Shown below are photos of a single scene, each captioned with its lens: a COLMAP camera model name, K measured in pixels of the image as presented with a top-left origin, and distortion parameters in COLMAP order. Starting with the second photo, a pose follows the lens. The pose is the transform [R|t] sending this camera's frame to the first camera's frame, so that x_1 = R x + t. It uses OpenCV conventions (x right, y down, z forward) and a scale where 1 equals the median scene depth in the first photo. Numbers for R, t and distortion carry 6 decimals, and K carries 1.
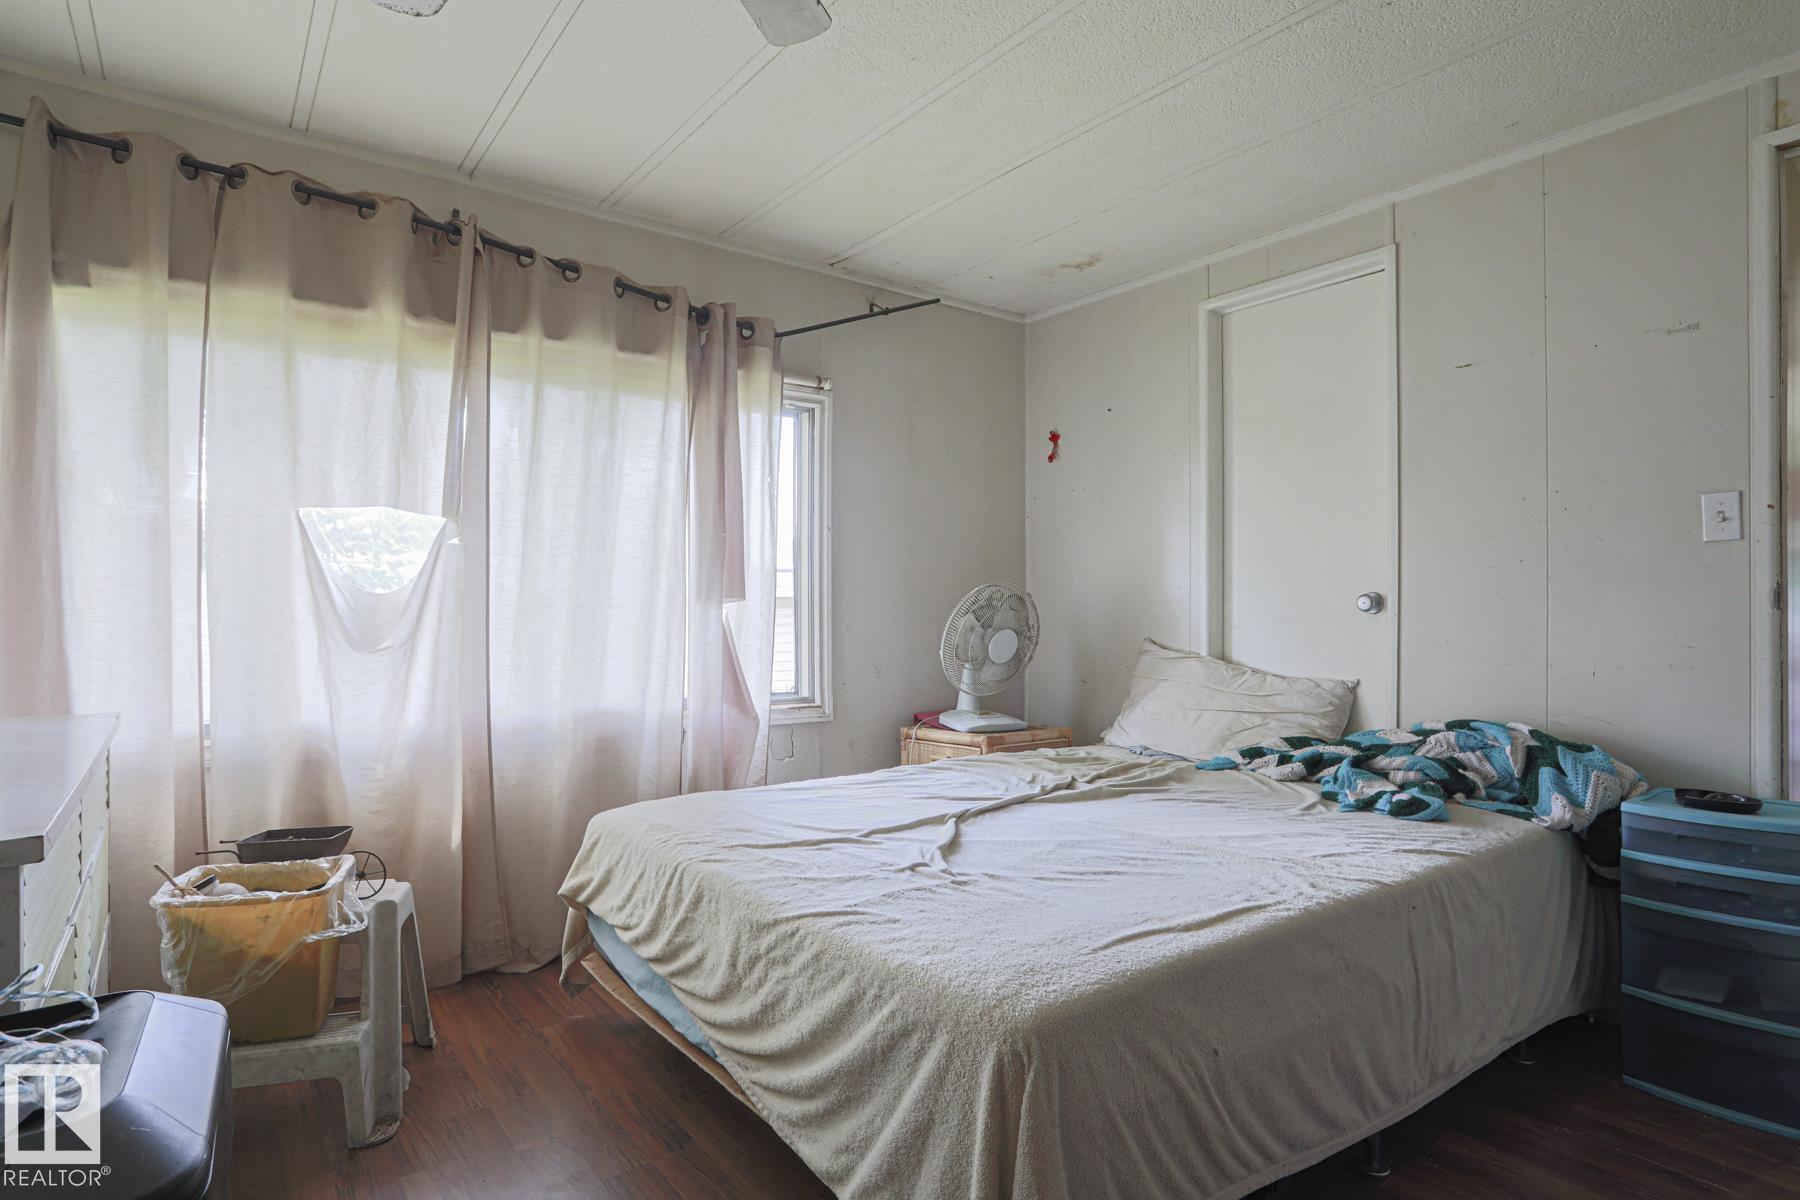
lens RADIAL K [[955.5, 0, 900.0], [0, 955.5, 600.0], [0, 0, 1]] dist [-0.034712, 0.000058]
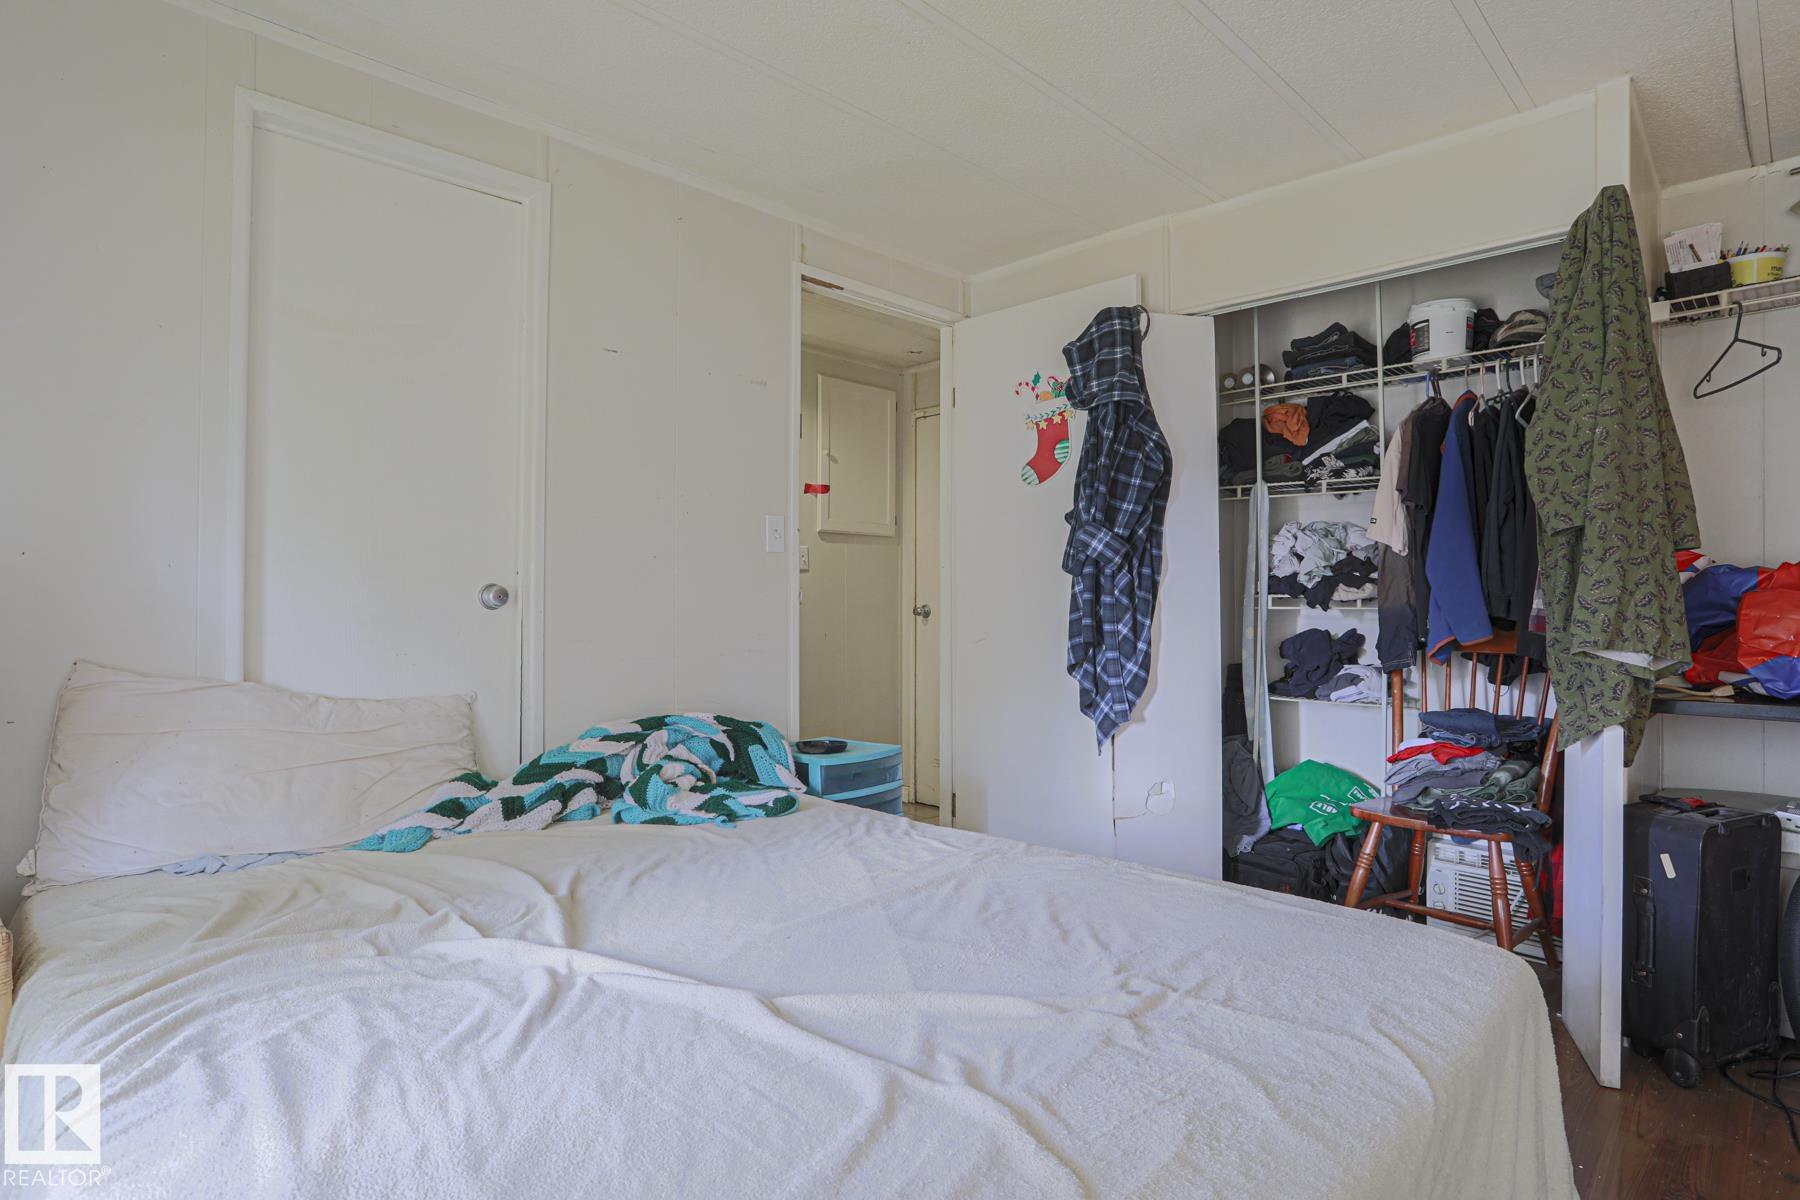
lens RADIAL K [[955.5, 0, 900.0], [0, 955.5, 600.0], [0, 0, 1]] dist [-0.034712, 0.000058]
pose [[-0.137008, 0.008181, 0.990536, -0.360359], [-0.012804, 0.999868, -0.010029, 0.009809], [-0.990487, -0.014056, -0.136885, 0.761459]]
